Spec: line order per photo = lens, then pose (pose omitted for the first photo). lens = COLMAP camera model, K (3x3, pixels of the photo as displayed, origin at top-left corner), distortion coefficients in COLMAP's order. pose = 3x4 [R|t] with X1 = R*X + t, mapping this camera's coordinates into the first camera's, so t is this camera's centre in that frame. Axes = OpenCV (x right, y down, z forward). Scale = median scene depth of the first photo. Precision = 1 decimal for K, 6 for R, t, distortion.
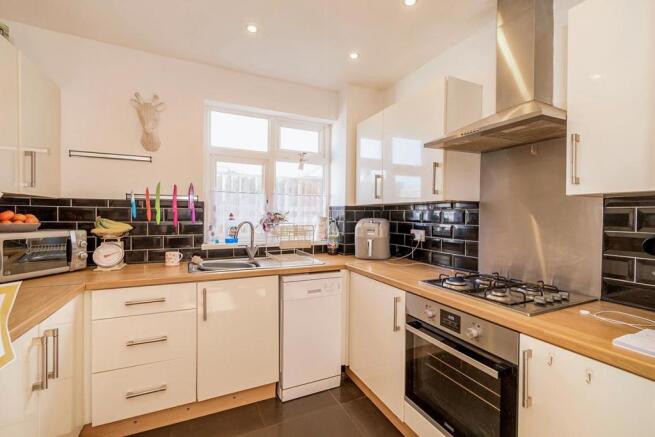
lens RADIAL K [[291.7, 0, 326.4], [0, 291.7, 218.7], [0, 0, 1]] dist [0.001317, 0.000032]
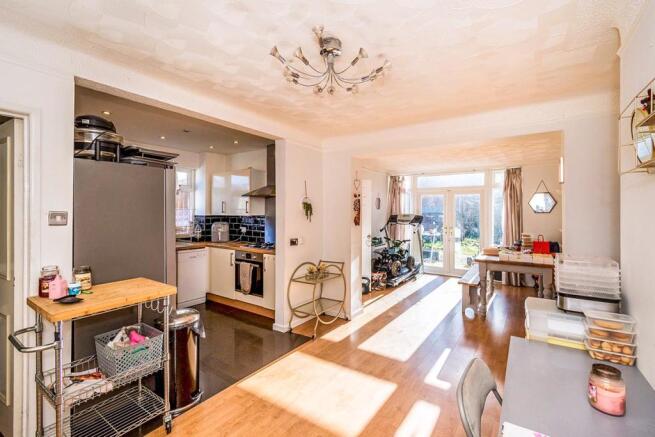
lens RADIAL K [[291.7, 0, 326.7], [0, 291.7, 214.9], [0, 0, 1]] dist [0.001317, 0.000032]
pose [[0.868254, -0.008719, 0.496043, -0.203621], [0.010063, 0.999949, -0.000039, -0.042718], [-0.496018, 0.005026, 0.868298, -1.100419]]
